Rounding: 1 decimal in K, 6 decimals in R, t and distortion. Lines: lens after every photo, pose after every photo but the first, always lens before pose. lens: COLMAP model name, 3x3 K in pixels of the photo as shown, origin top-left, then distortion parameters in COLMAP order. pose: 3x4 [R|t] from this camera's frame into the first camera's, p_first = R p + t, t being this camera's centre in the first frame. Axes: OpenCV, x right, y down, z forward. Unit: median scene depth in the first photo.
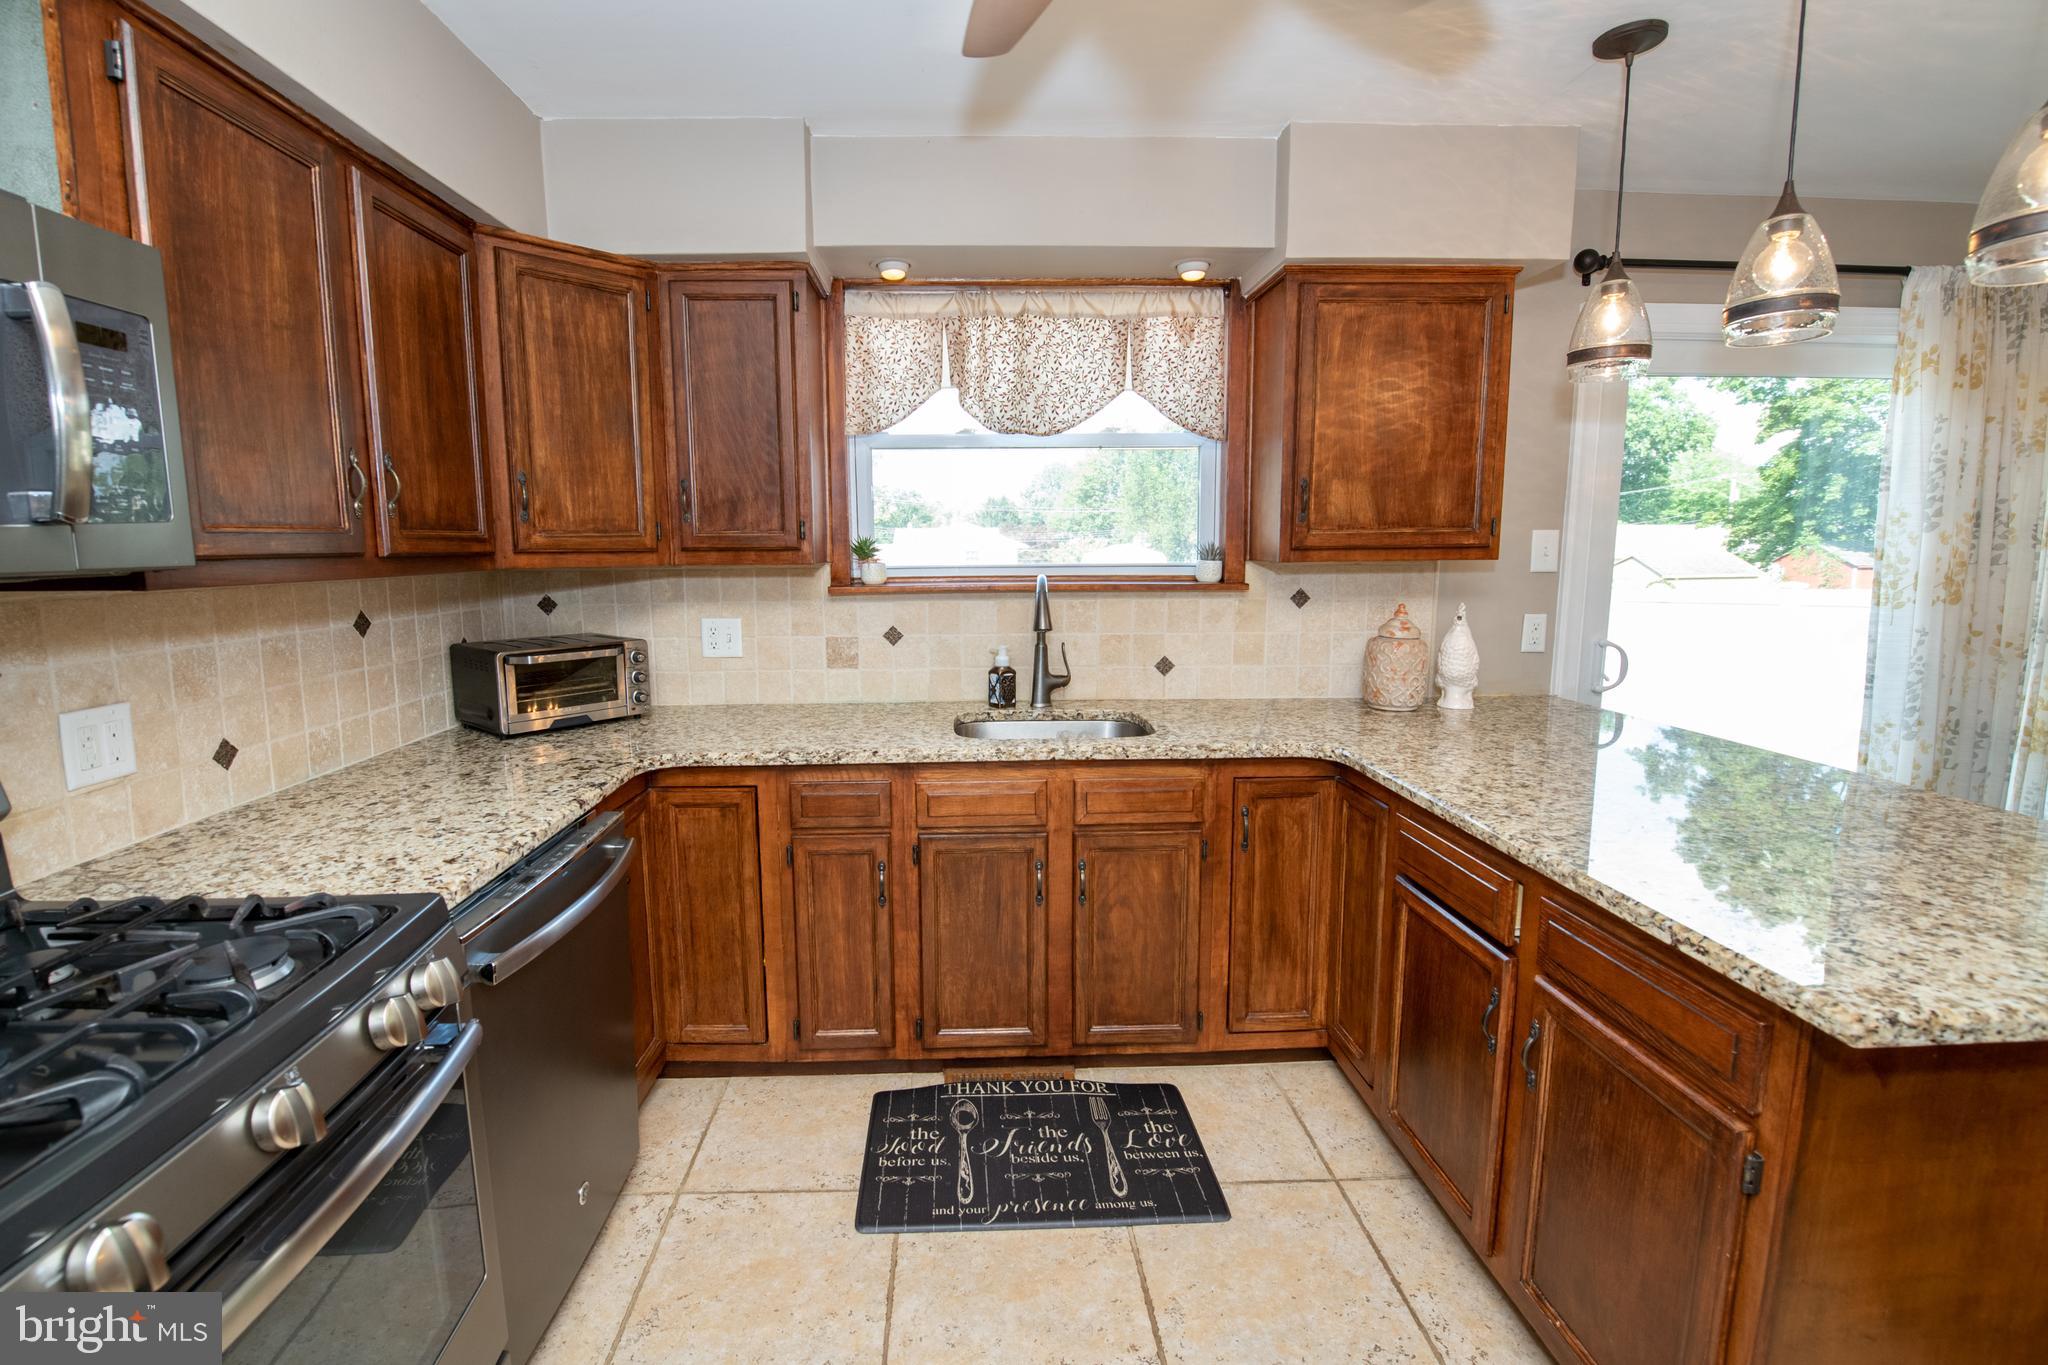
lens RADIAL K [[890.1, 0, 985.8], [0, 890.1, 666.7], [0, 0, 1]] dist [-0.015154, -0.003494]
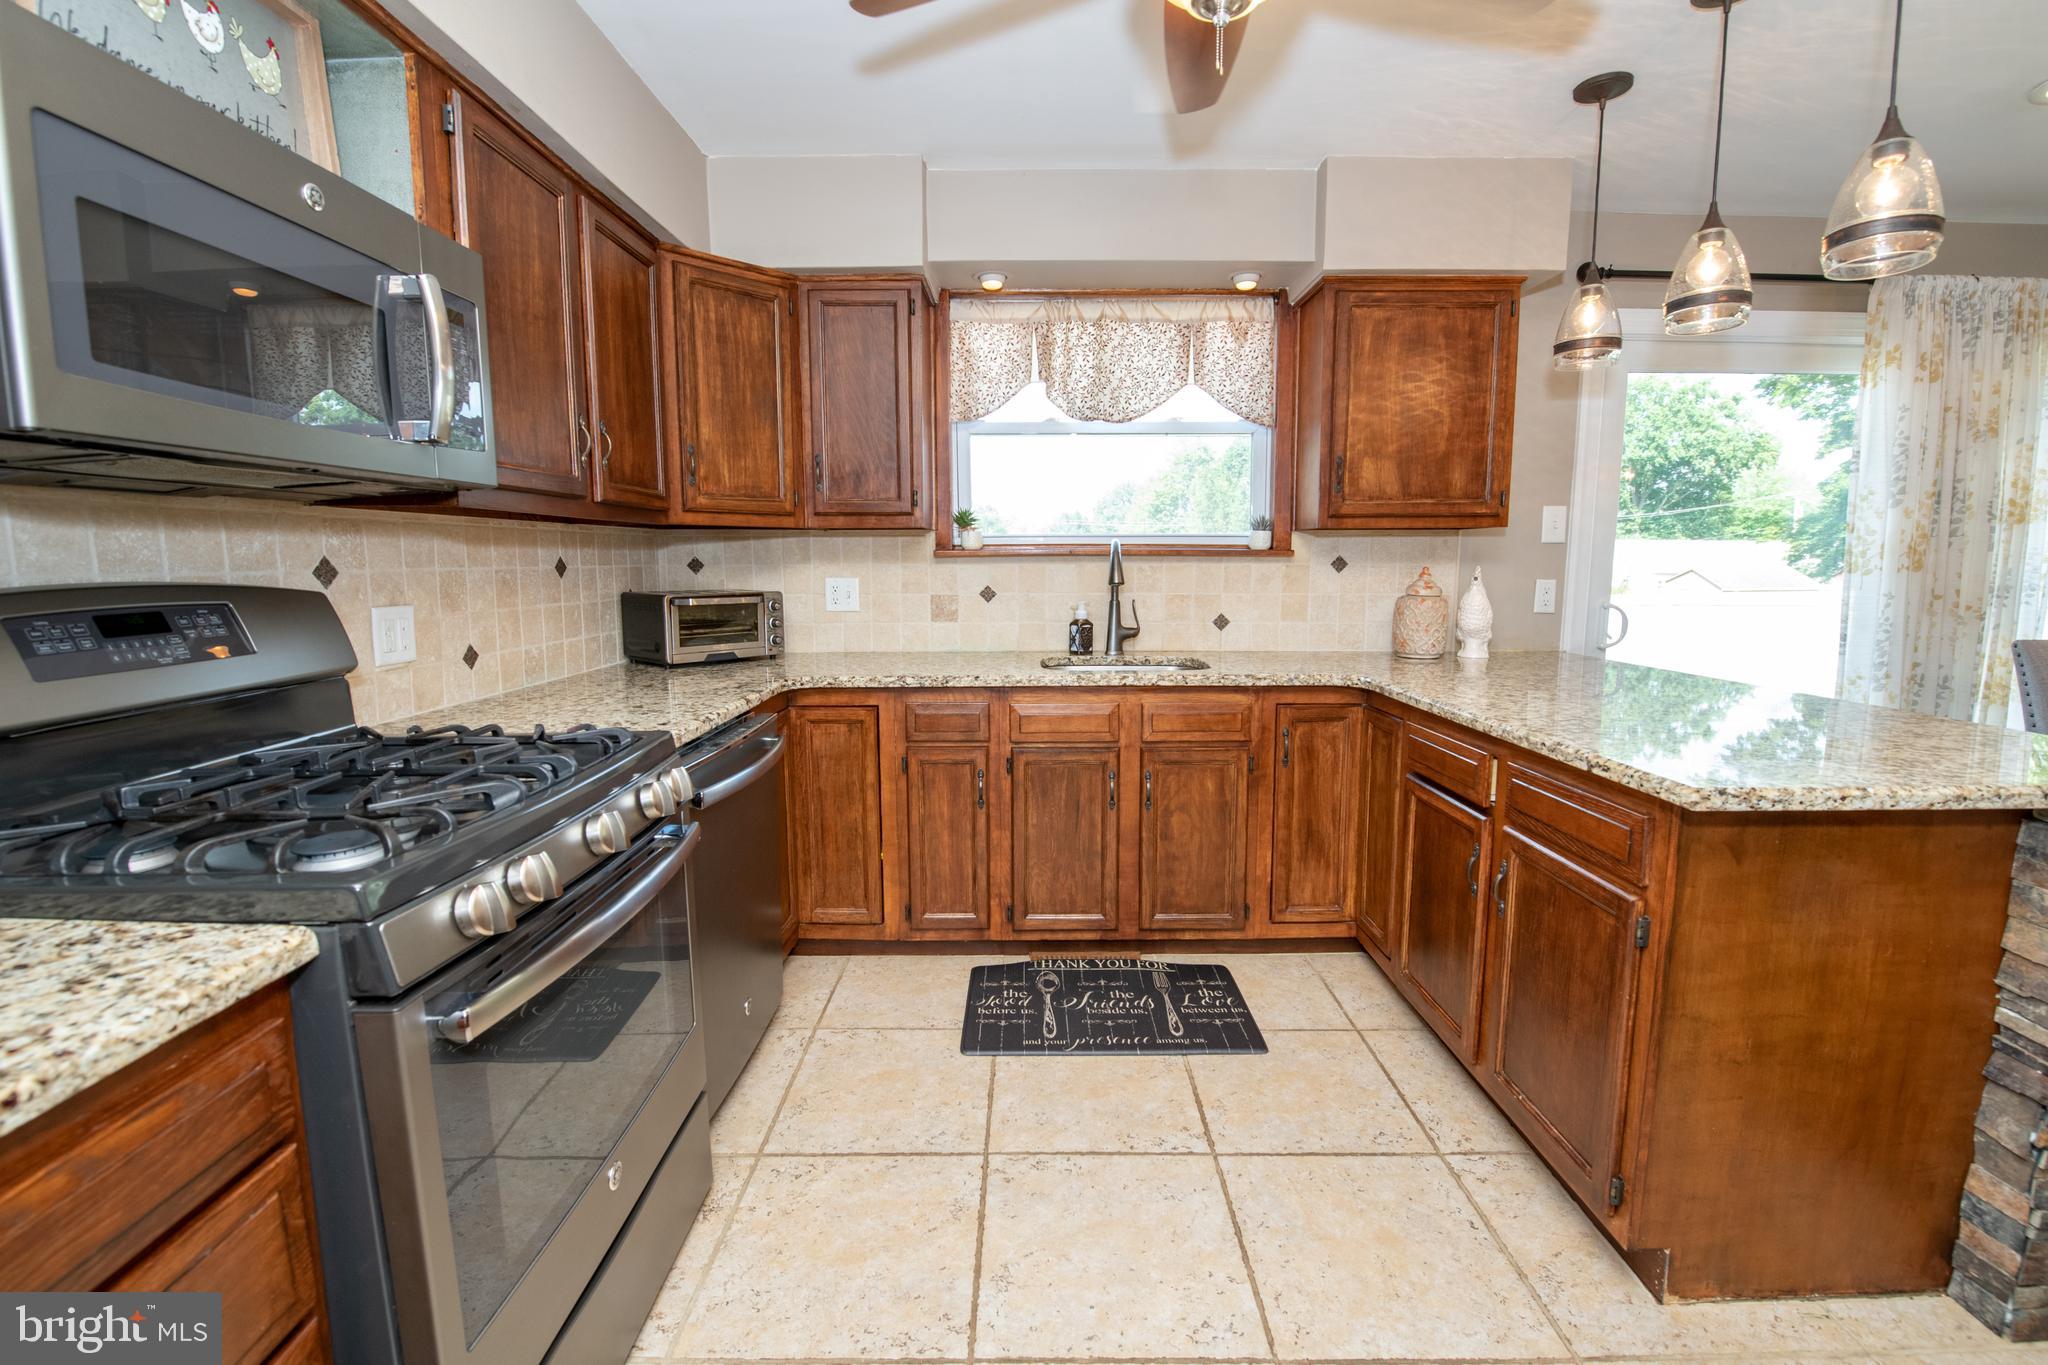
lens RADIAL K [[865.2, 0, 1037.2], [0, 865.2, 670.1], [0, 0, 1]] dist [-0.015861, -0.003556]
pose [[0.999663, 0.008139, -0.024647, -0.012692], [-0.008340, 0.999933, -0.008050, 0.089224], [0.024580, 0.008253, 0.999664, -0.161065]]
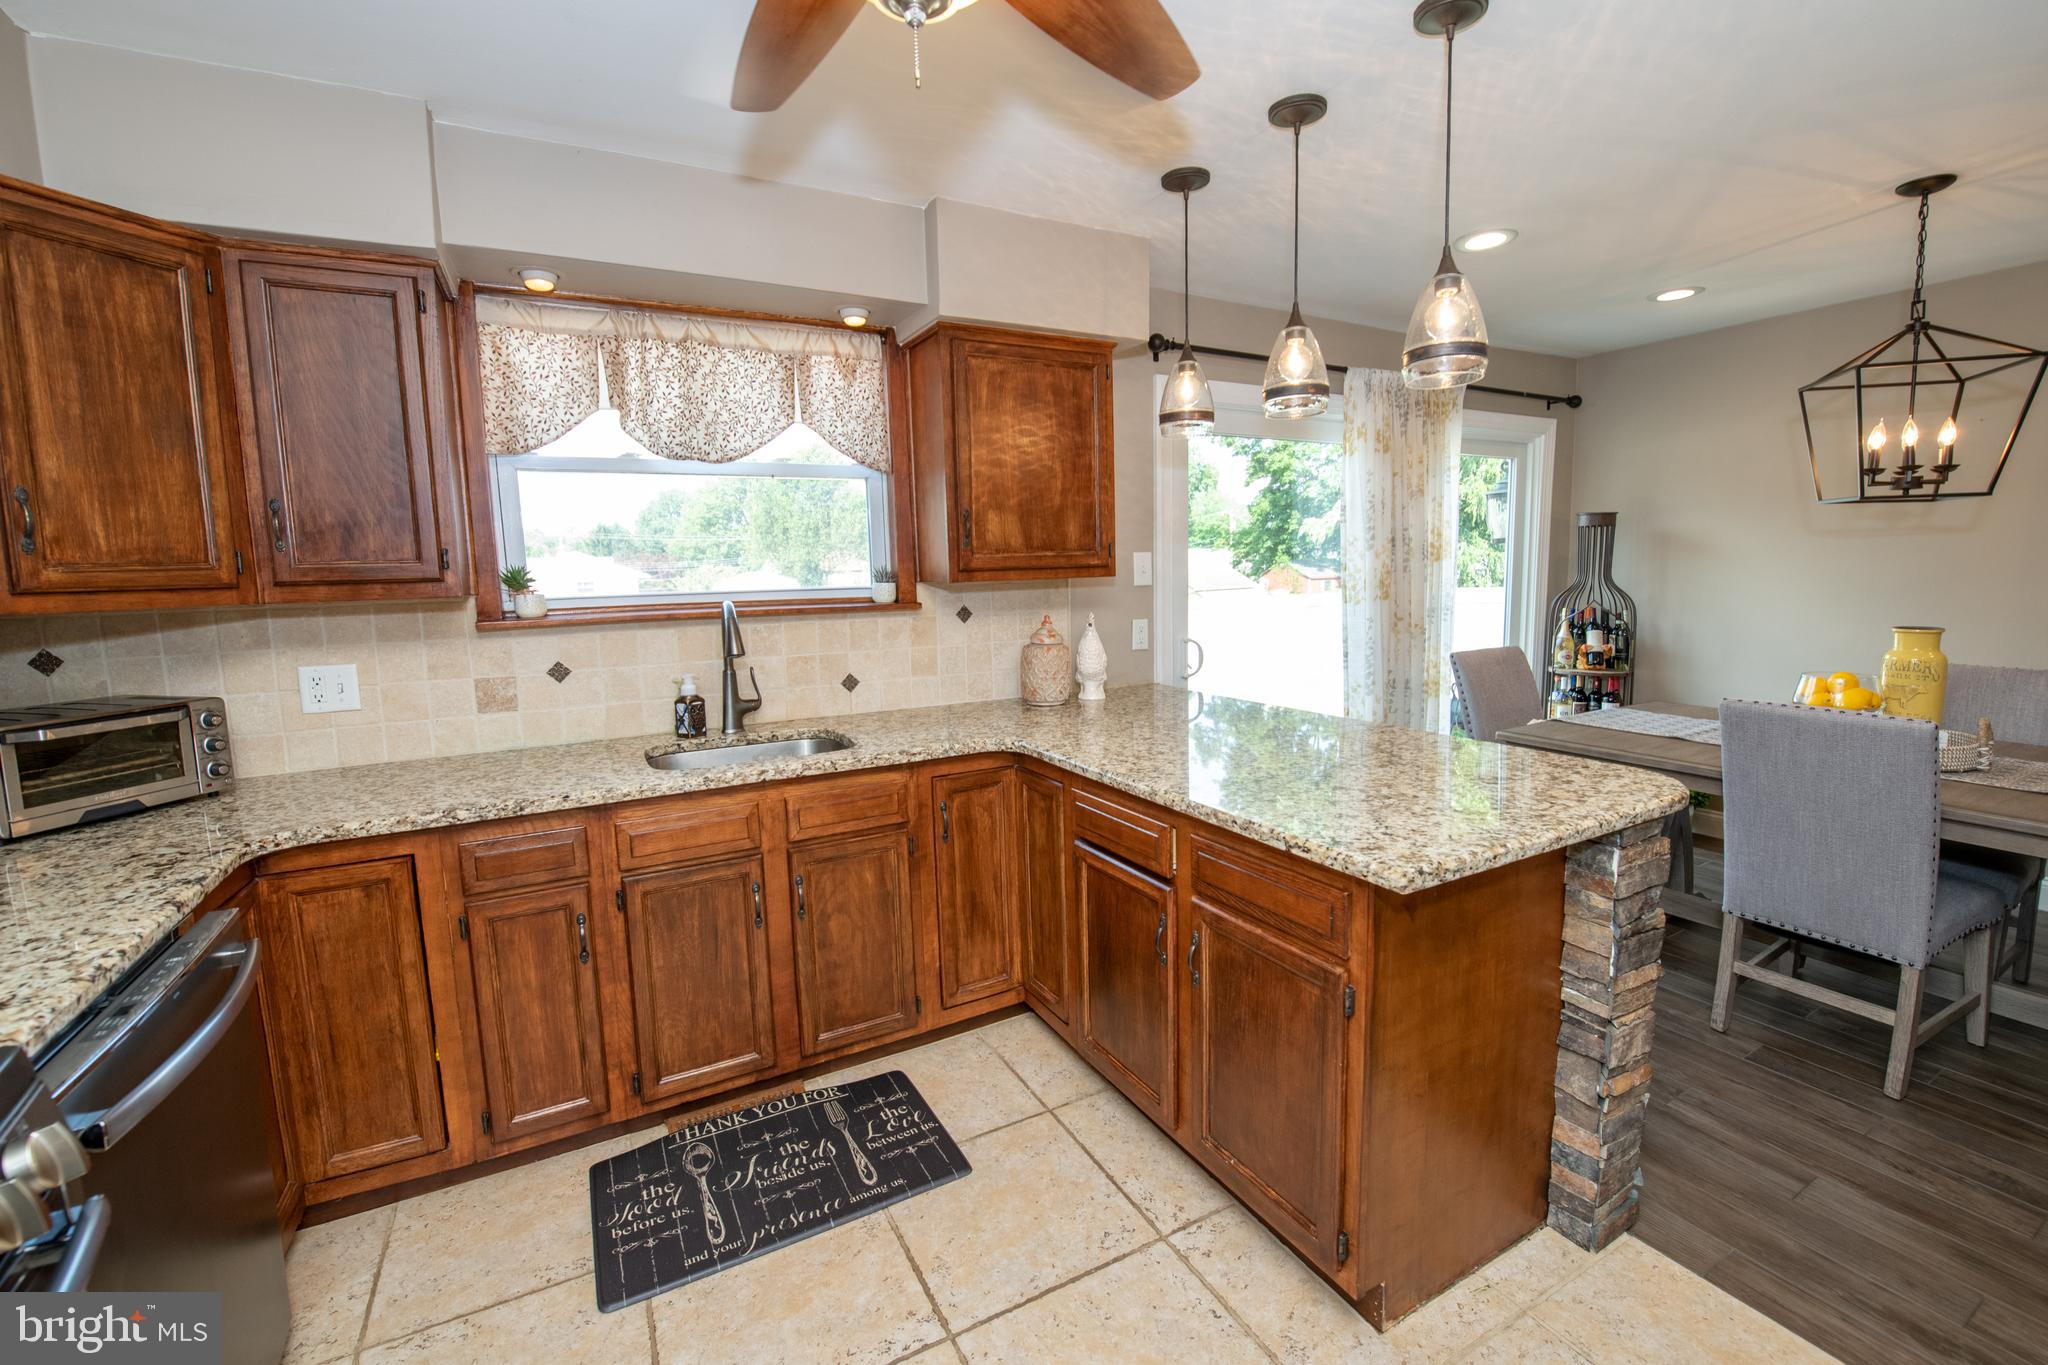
lens RADIAL K [[854.6, 0, 1034.2], [0, 854.6, 667.7], [0, 0, 1]] dist [-0.015661, -0.003129]
pose [[0.890684, -0.066770, 0.449692, -0.074133], [0.077364, 0.996989, -0.005199, 0.004078], [-0.447991, 0.039421, 0.893168, -0.012263]]
